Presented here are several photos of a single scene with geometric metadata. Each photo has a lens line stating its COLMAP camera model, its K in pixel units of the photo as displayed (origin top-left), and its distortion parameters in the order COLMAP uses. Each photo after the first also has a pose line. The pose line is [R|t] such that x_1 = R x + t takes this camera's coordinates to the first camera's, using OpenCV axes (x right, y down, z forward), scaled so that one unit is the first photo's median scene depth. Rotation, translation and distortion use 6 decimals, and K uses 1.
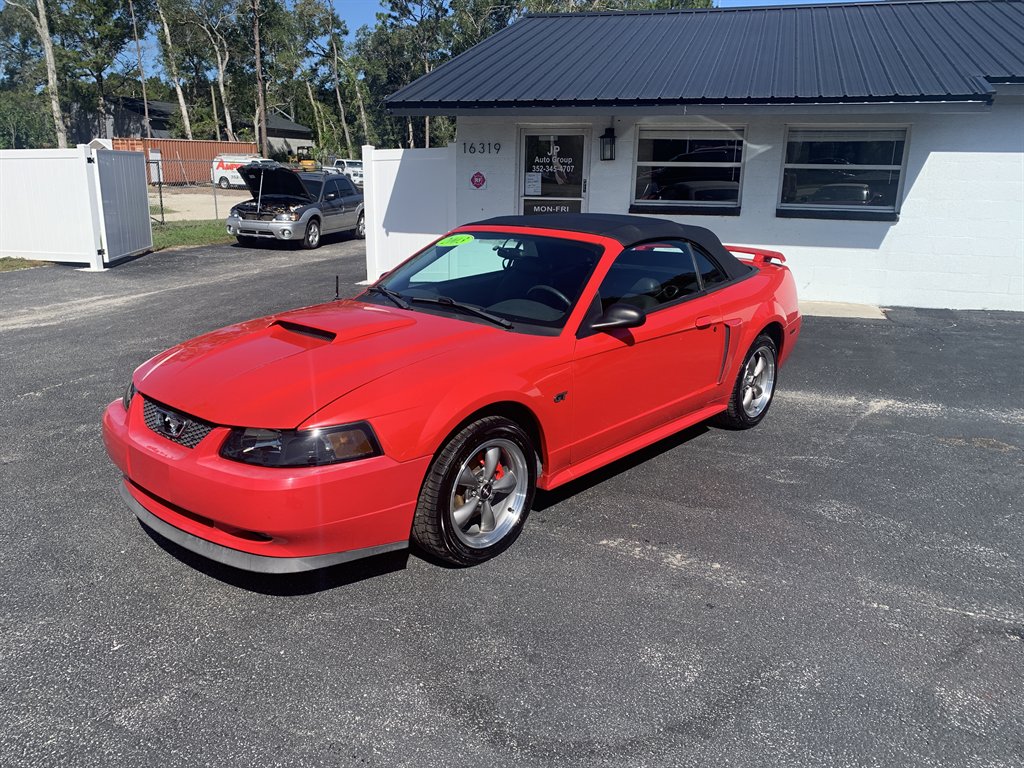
lens RADIAL K [[792.4, 0, 512.0], [0, 792.4, 384.0], [0, 0, 1]] dist [0.049003, -0.057111]
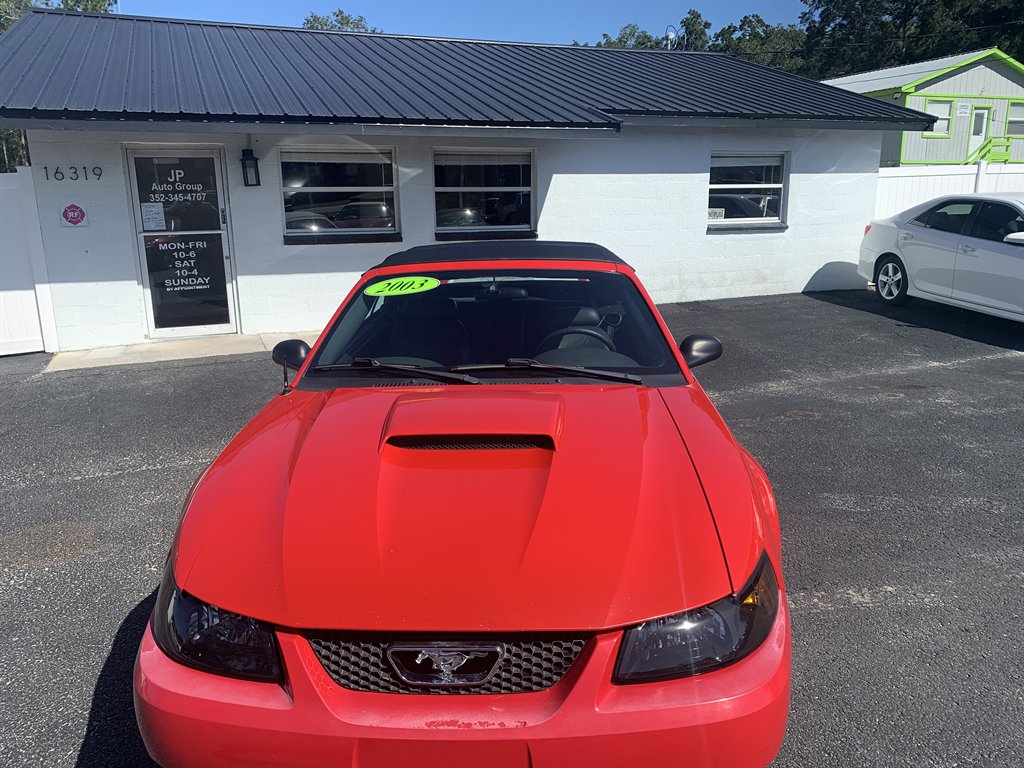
lens RADIAL K [[785.3, 0, 512.0], [0, 785.3, 384.0], [0, 0, 1]] dist [0.010779, -0.005755]
pose [[0.772254, -0.171573, 0.611708, -0.226883], [0.190631, 0.981055, 0.034505, -0.047814], [-0.606039, 0.089964, 0.790331, 0.180308]]
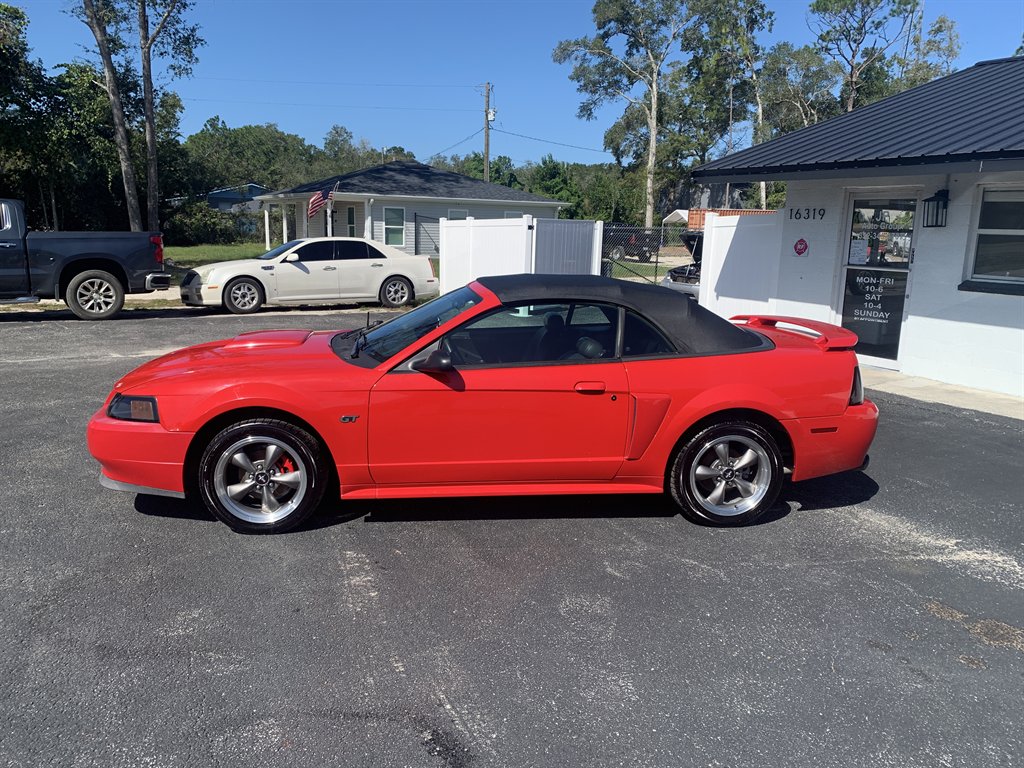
lens RADIAL K [[792.4, 0, 512.0], [0, 792.4, 384.0], [0, 0, 1]] dist [0.049003, -0.057111]
pose [[0.739418, 0.134991, -0.659575, 0.381102], [-0.188114, 0.982097, -0.009886, -0.026253], [0.646432, 0.131385, 0.751574, 0.100227]]
